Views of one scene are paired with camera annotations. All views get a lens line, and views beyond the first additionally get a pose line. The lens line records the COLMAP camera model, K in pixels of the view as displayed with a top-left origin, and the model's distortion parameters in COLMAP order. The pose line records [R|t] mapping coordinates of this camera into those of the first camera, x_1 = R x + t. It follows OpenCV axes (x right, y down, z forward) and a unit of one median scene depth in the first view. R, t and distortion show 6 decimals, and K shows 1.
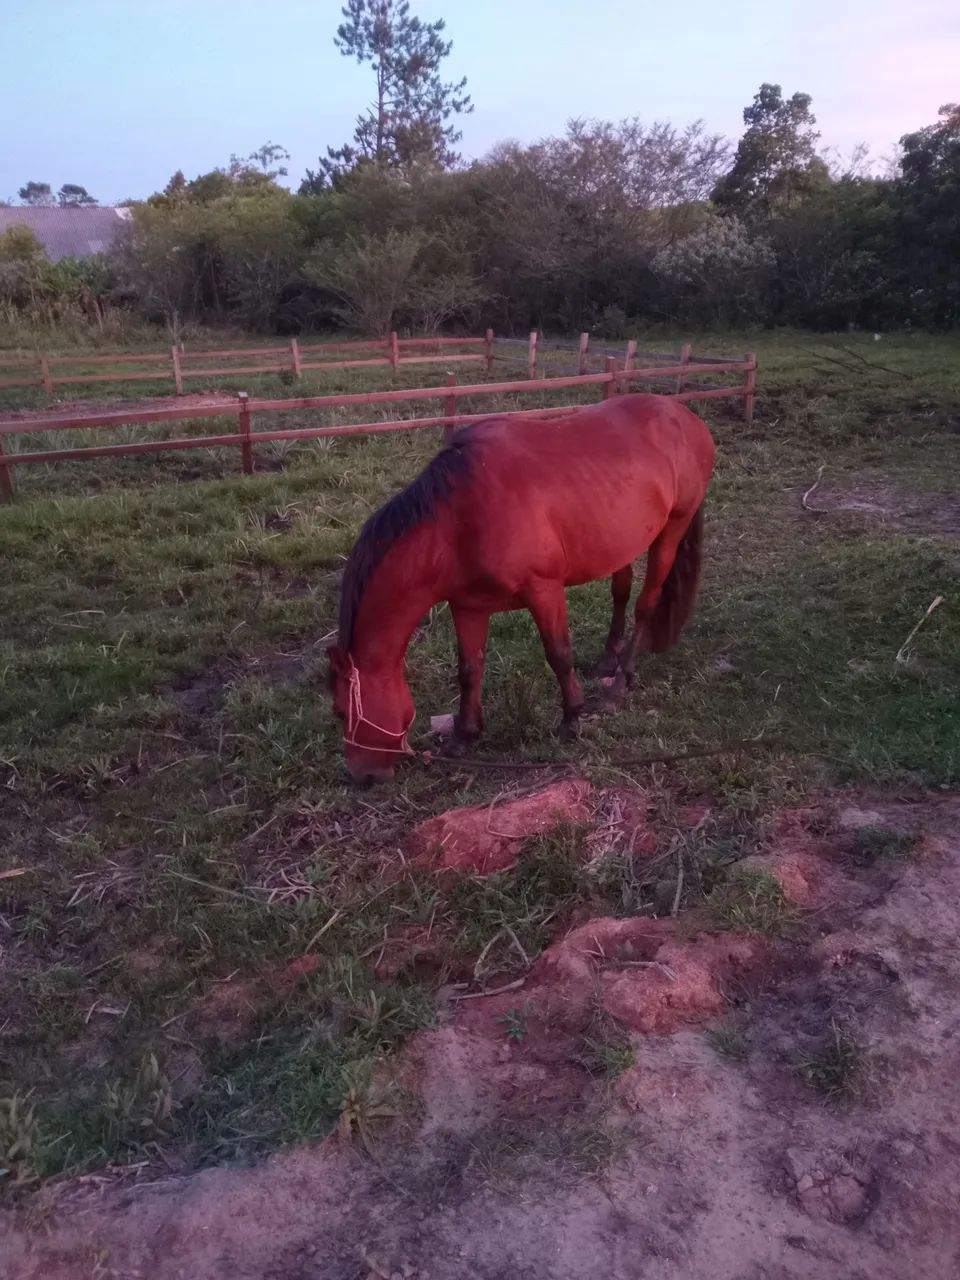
lens RADIAL K [[924.1, 0, 480.0], [0, 924.1, 640.0], [0, 0, 1]] dist [0.057257, -0.106627]
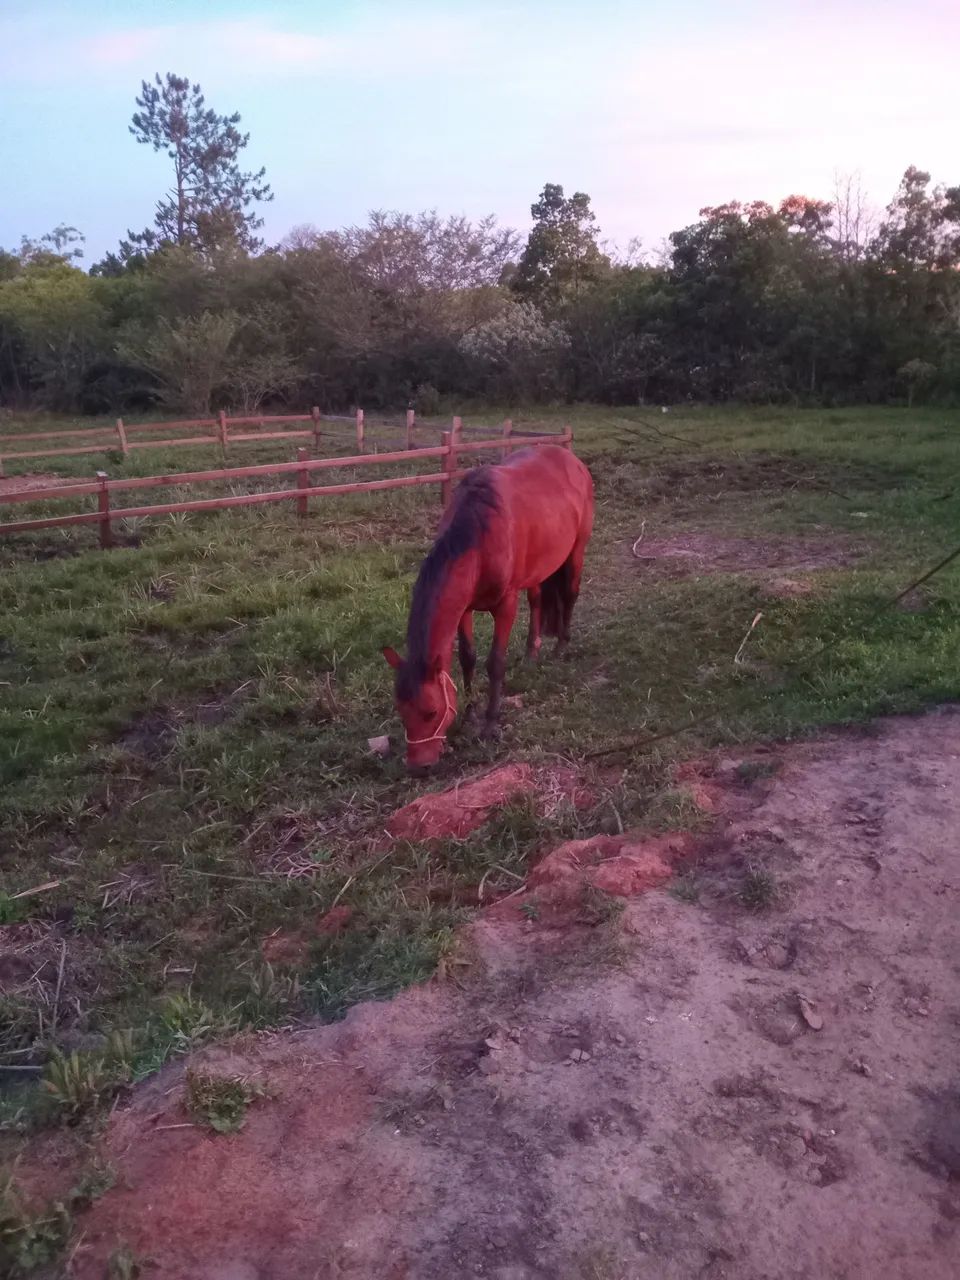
lens RADIAL K [[924.1, 0, 480.0], [0, 924.1, 640.0], [0, 0, 1]] dist [0.057257, -0.106627]
pose [[0.979806, -0.061667, 0.190202, -0.058502], [0.075670, 0.994862, -0.067257, 0.021718], [-0.185077, 0.080291, 0.979438, -0.078934]]
